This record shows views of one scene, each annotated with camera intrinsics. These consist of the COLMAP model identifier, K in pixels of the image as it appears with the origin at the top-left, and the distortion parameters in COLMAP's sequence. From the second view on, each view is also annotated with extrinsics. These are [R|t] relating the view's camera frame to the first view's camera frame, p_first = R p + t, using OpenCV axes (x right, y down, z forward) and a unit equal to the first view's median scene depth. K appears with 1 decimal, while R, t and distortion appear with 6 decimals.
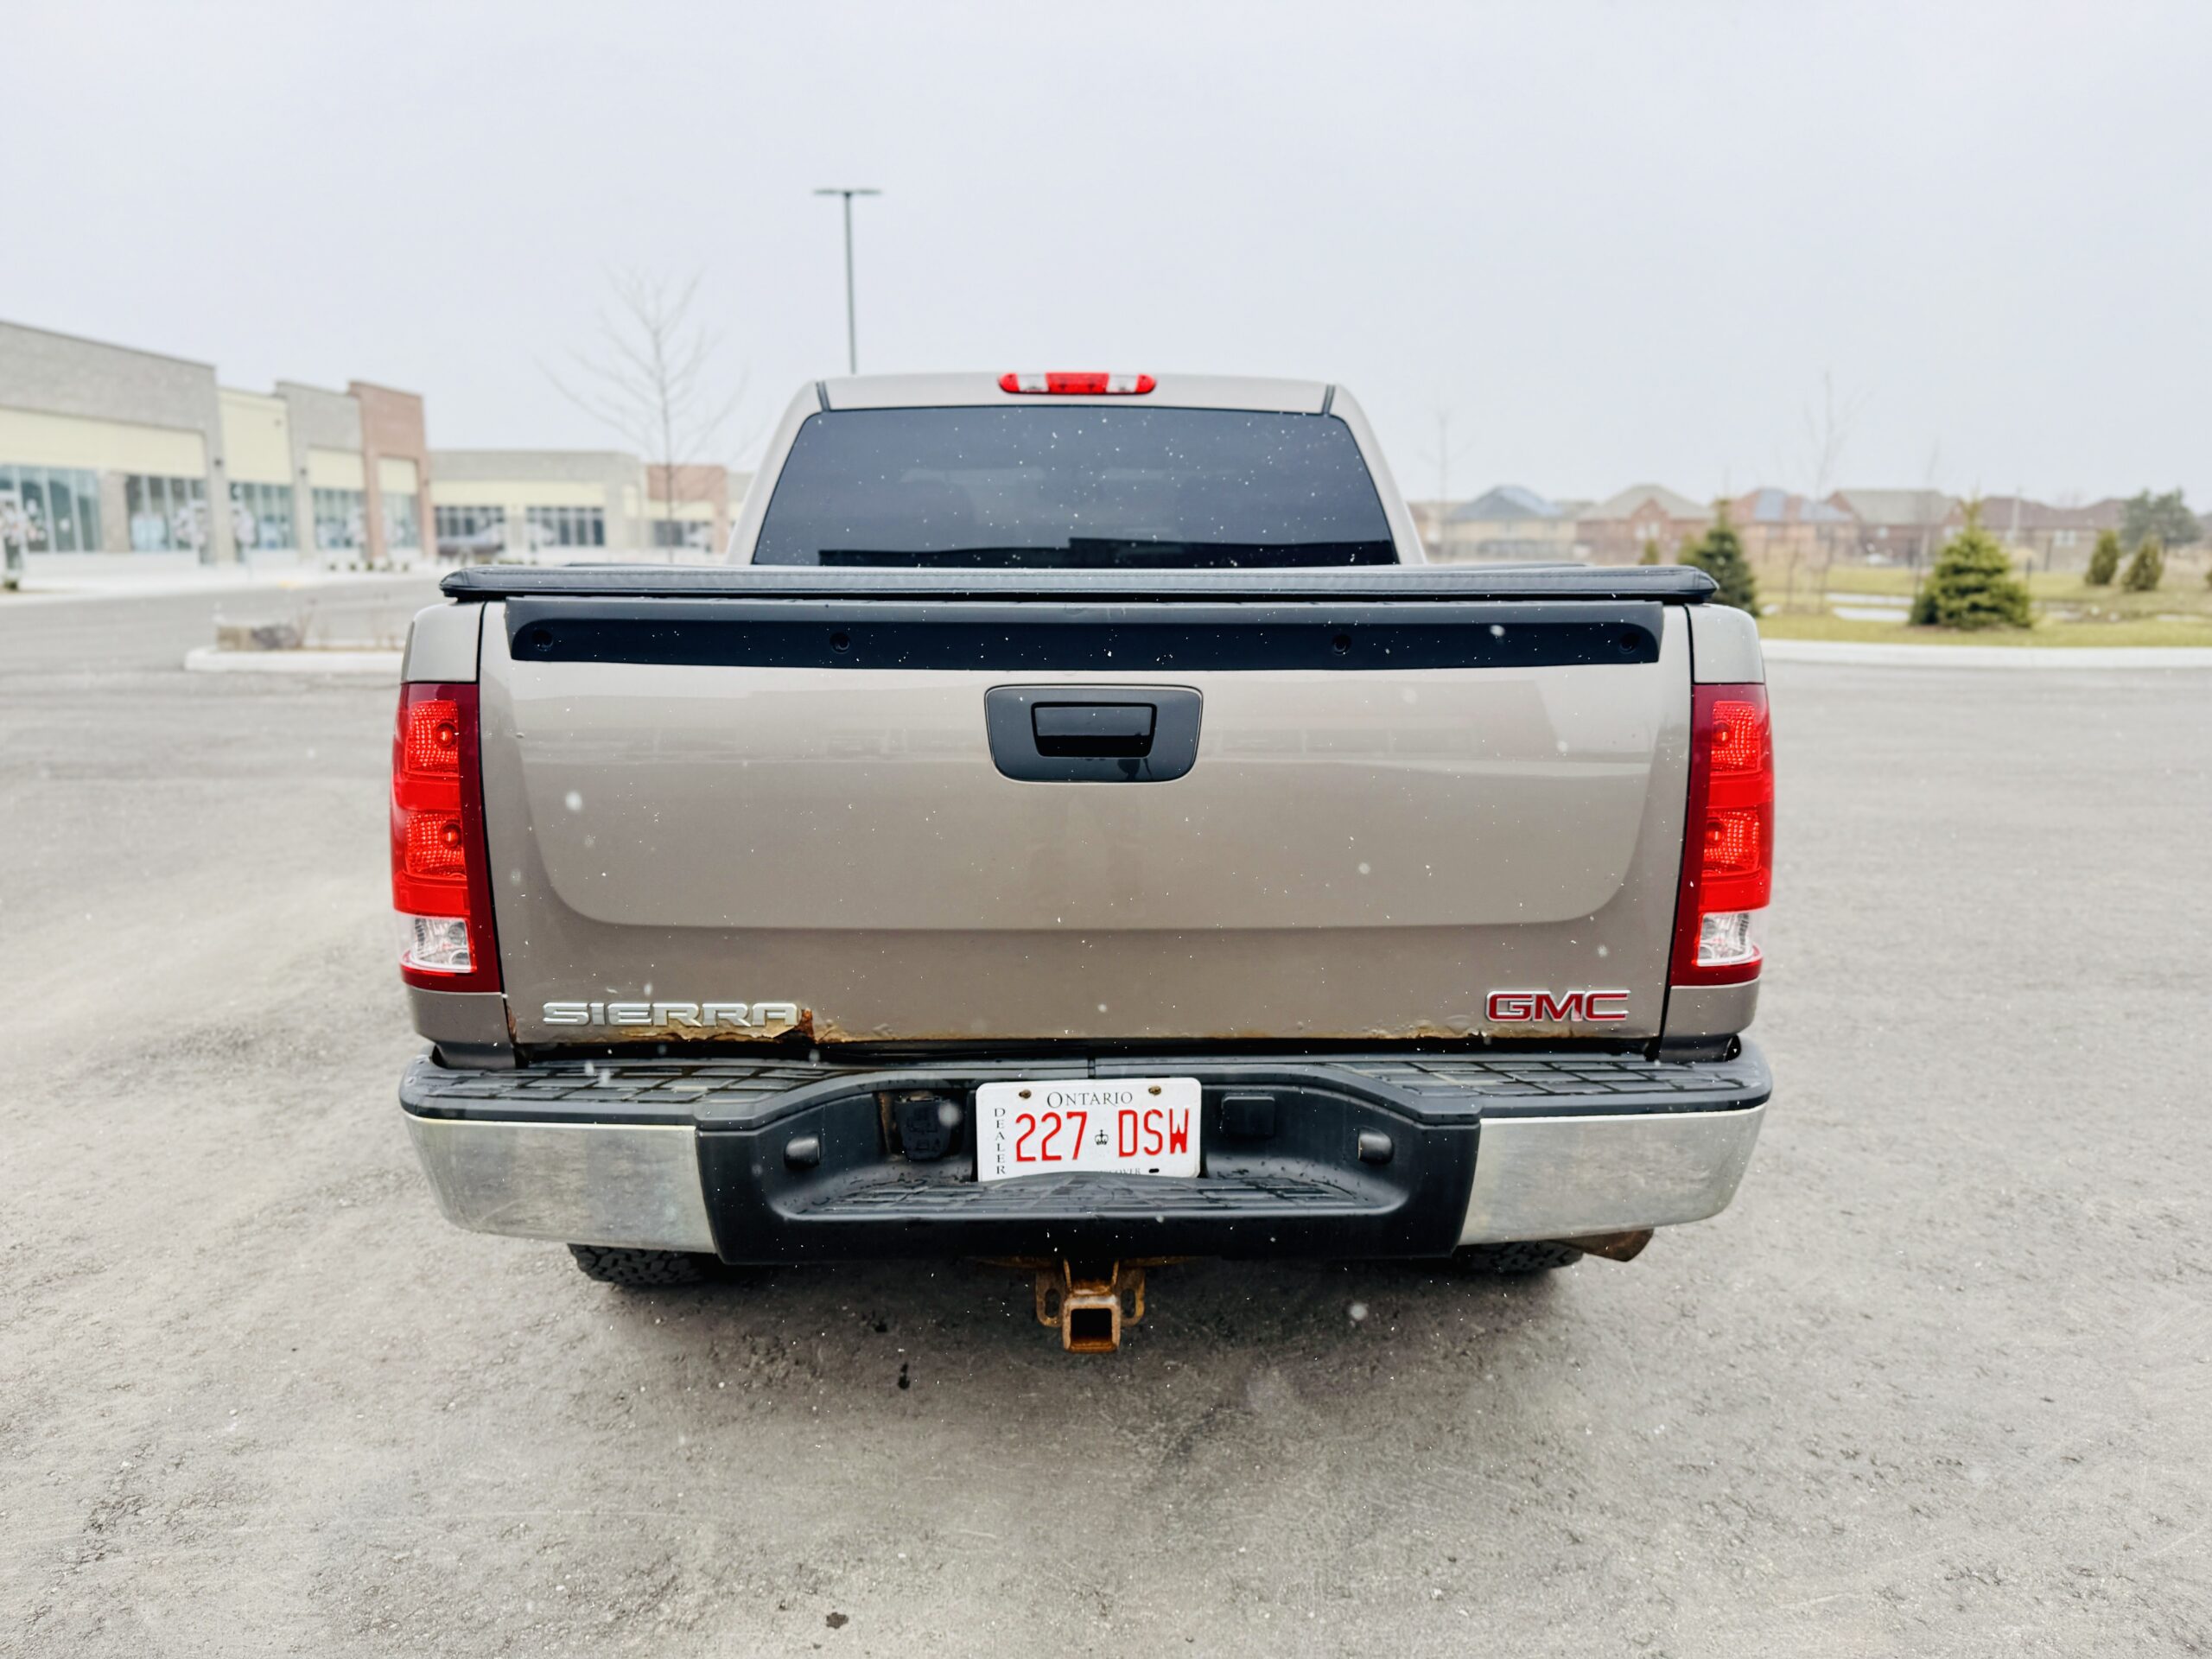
lens RADIAL K [[1561.2, 0, 1106.0], [0, 1561.2, 829.5], [0, 0, 1]] dist [0.047578, -0.049859]
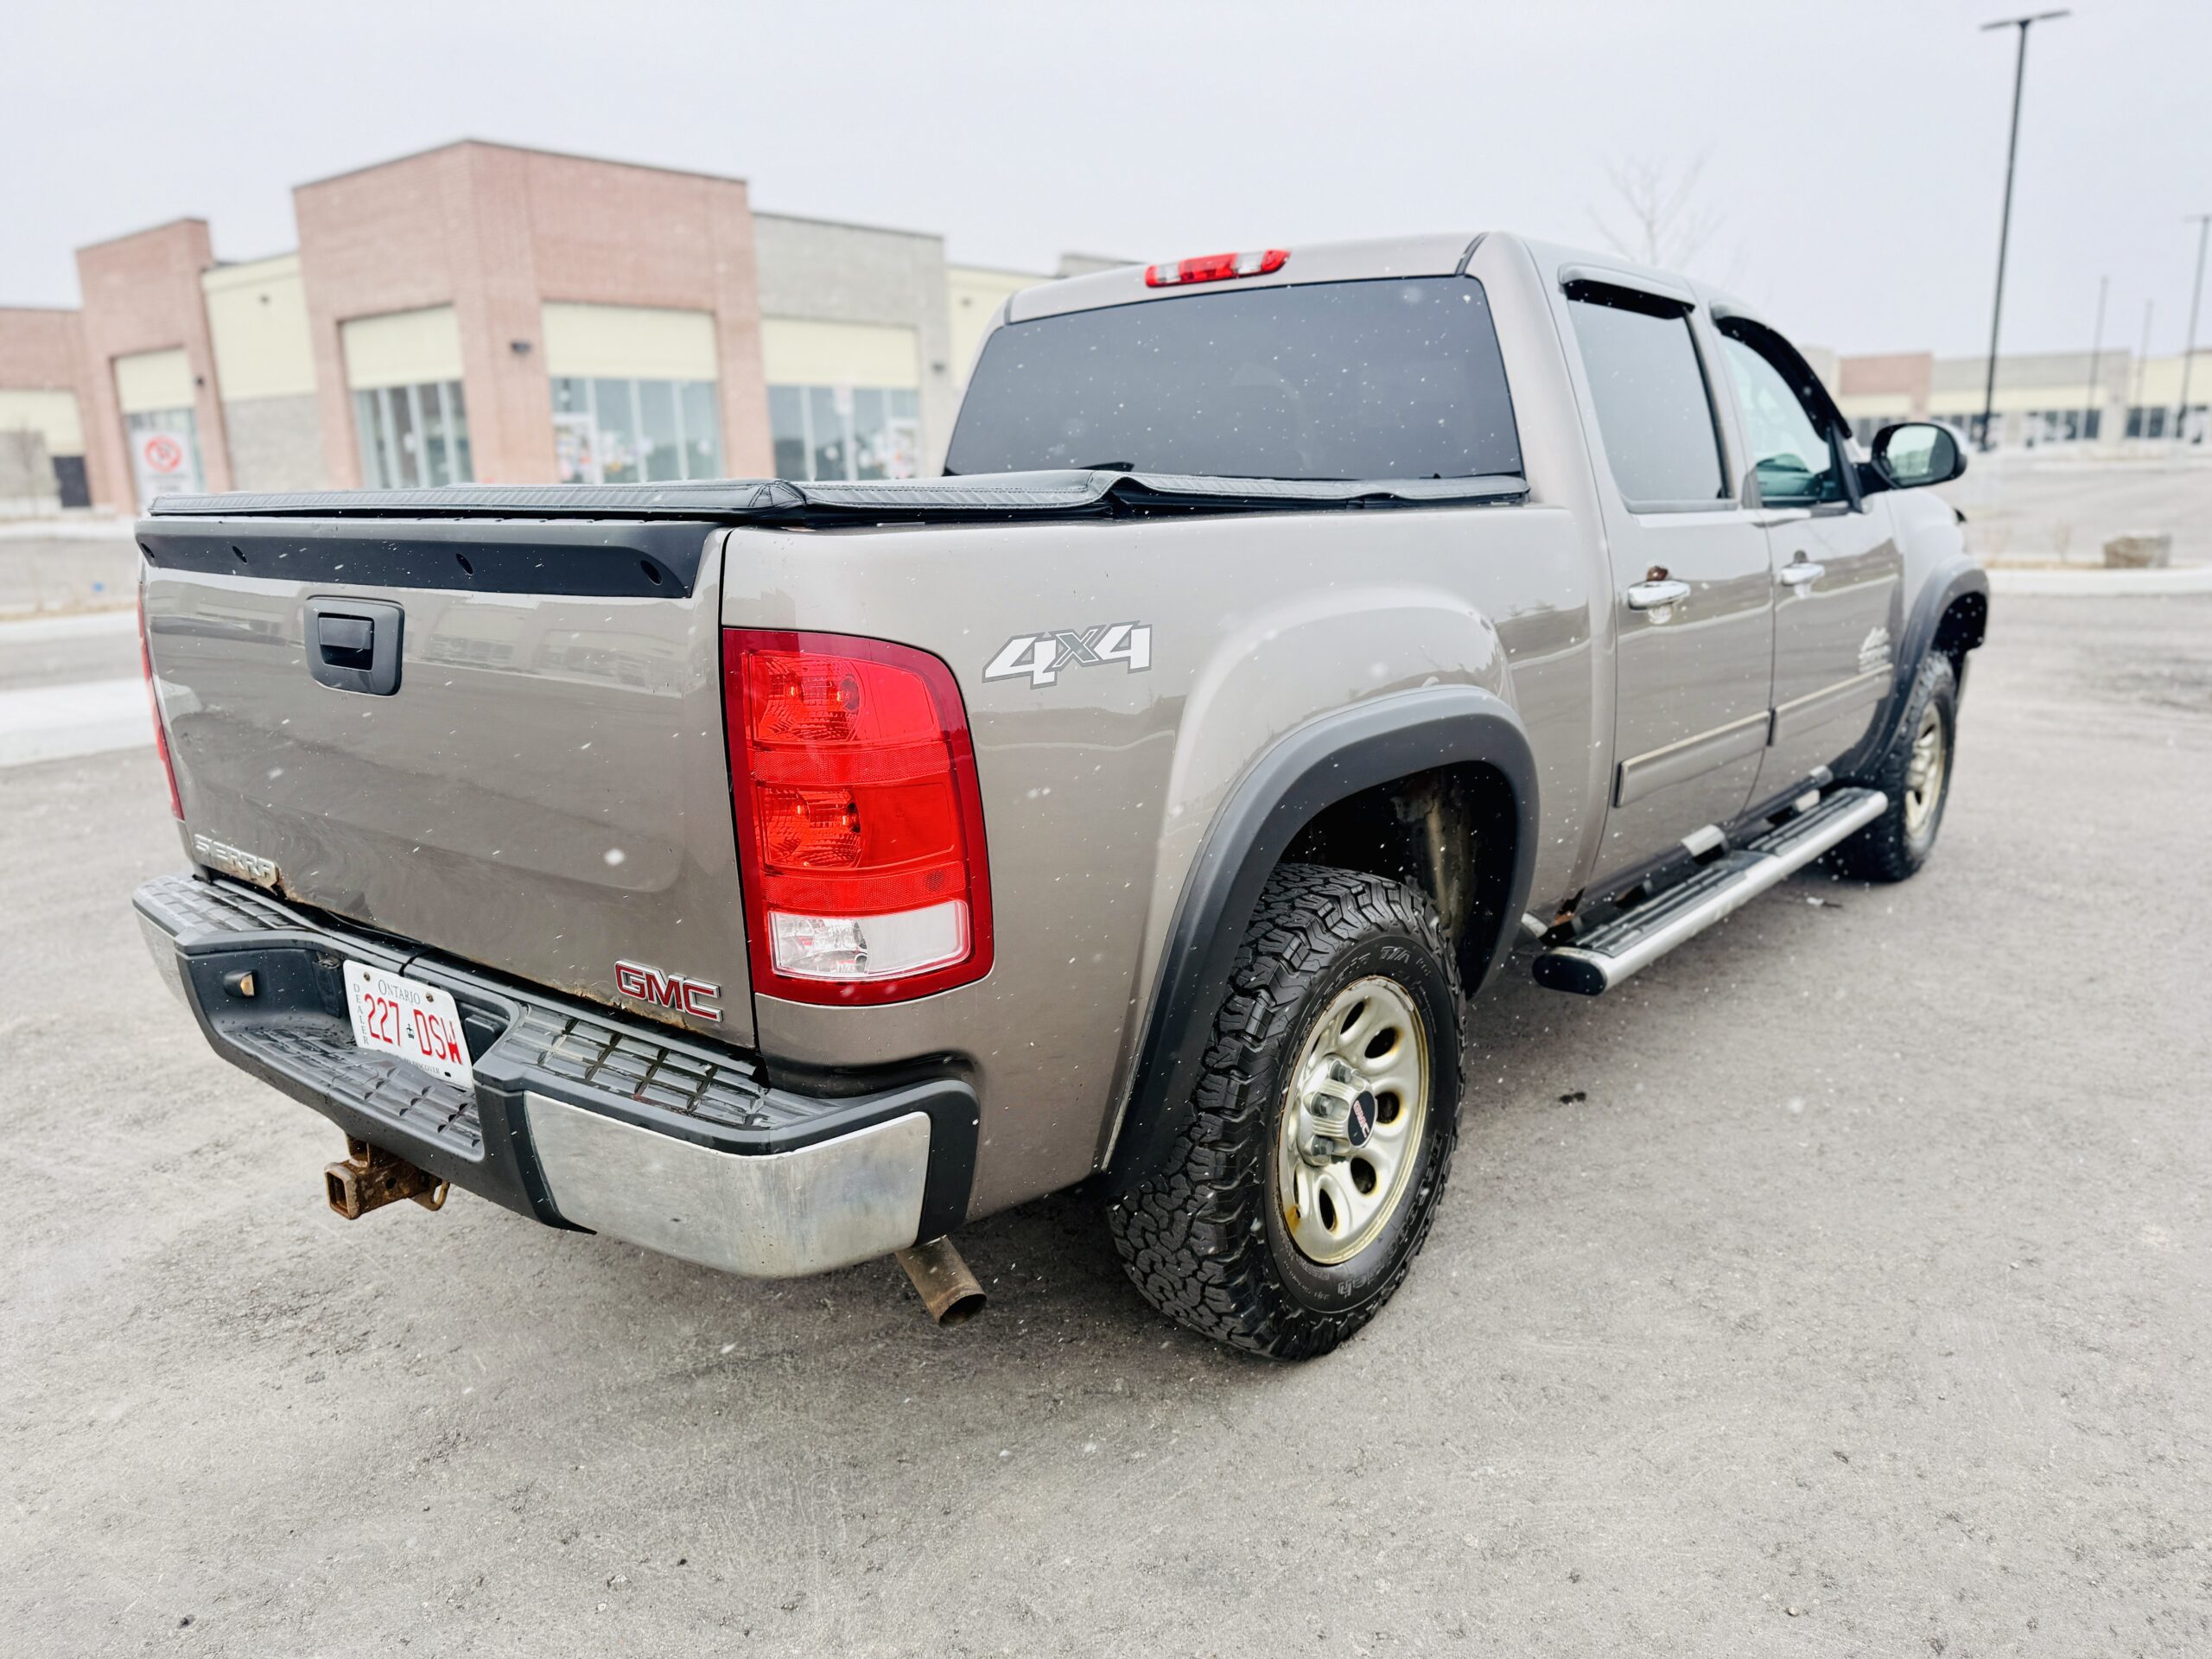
lens RADIAL K [[1564.3, 0, 1106.0], [0, 1564.3, 829.5], [0, 0, 1]] dist [0.003024, -0.002325]
pose [[0.751329, 0.127661, -0.647463, 0.677697], [-0.090028, 0.991766, 0.091078, -0.050522], [0.653758, -0.010139, 0.756635, 0.335102]]
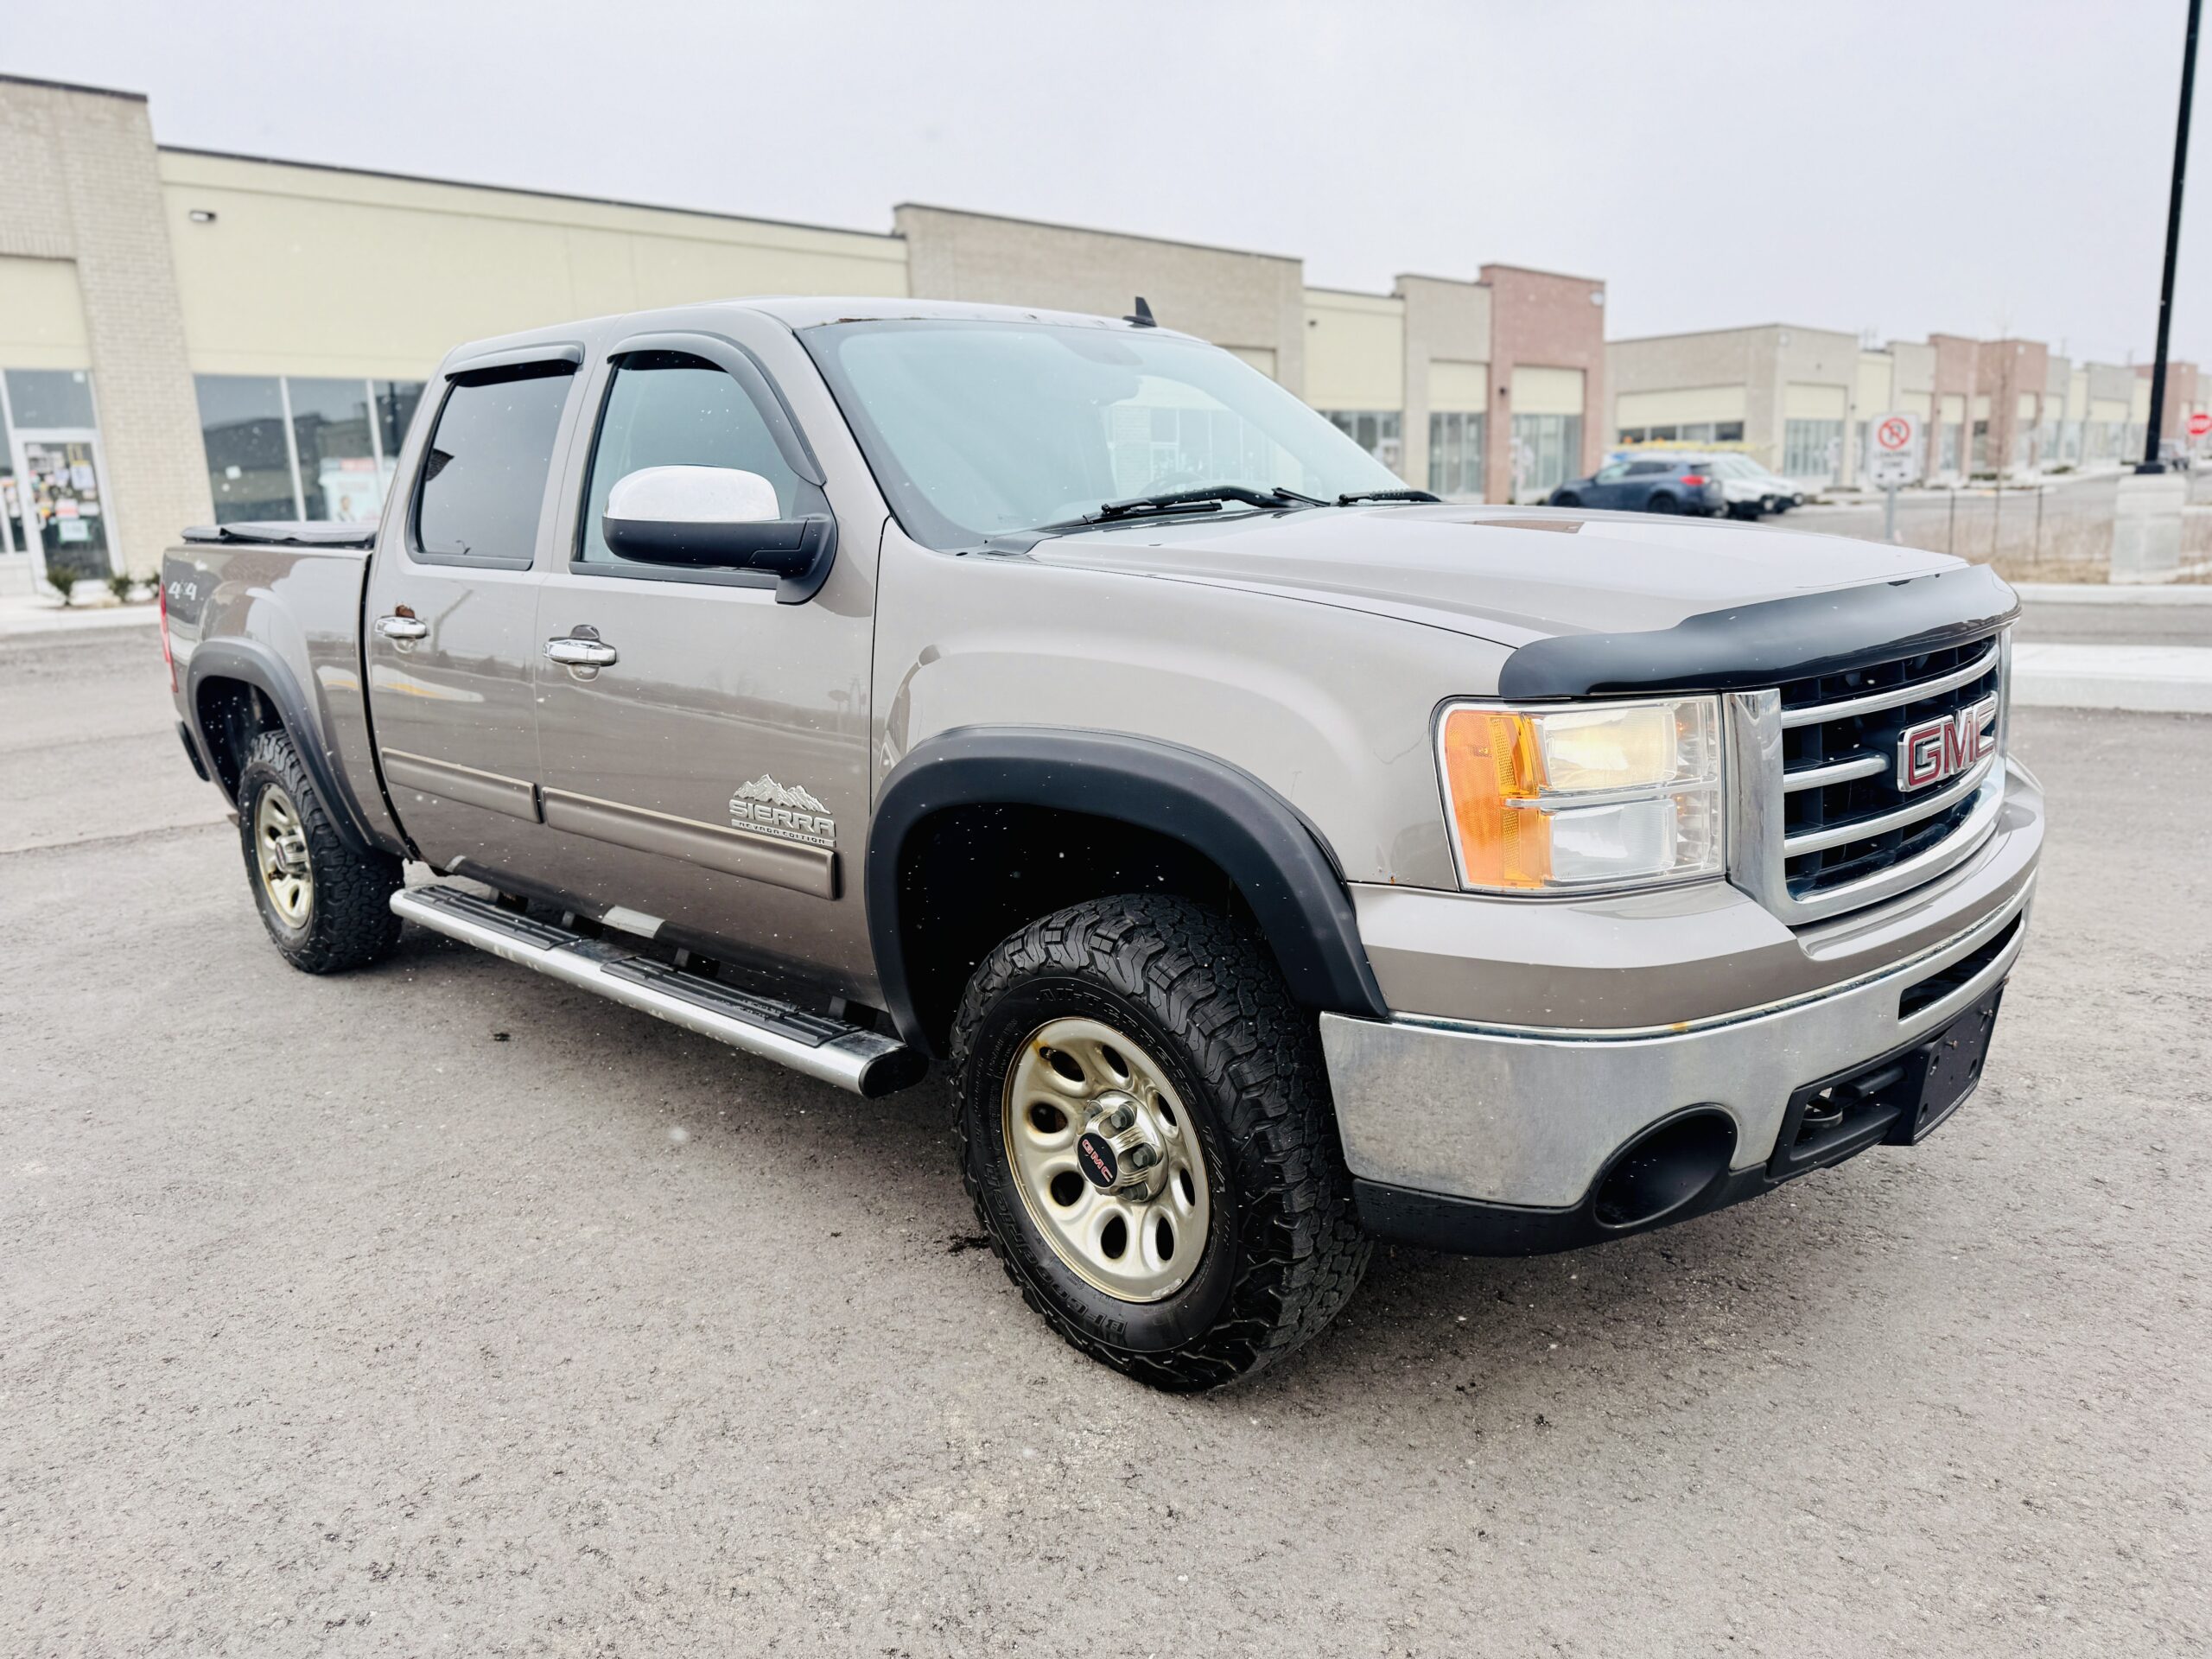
lens RADIAL K [[1541.0, 0, 1103.2], [0, 1541.0, 829.0], [0, 0, 1]] dist [0.050749, -0.056258]
pose [[-0.713890, 0.166638, -0.680142, 0.747751], [-0.090257, 0.941276, 0.325352, -0.443517], [0.694417, 0.293653, -0.656927, 2.574057]]
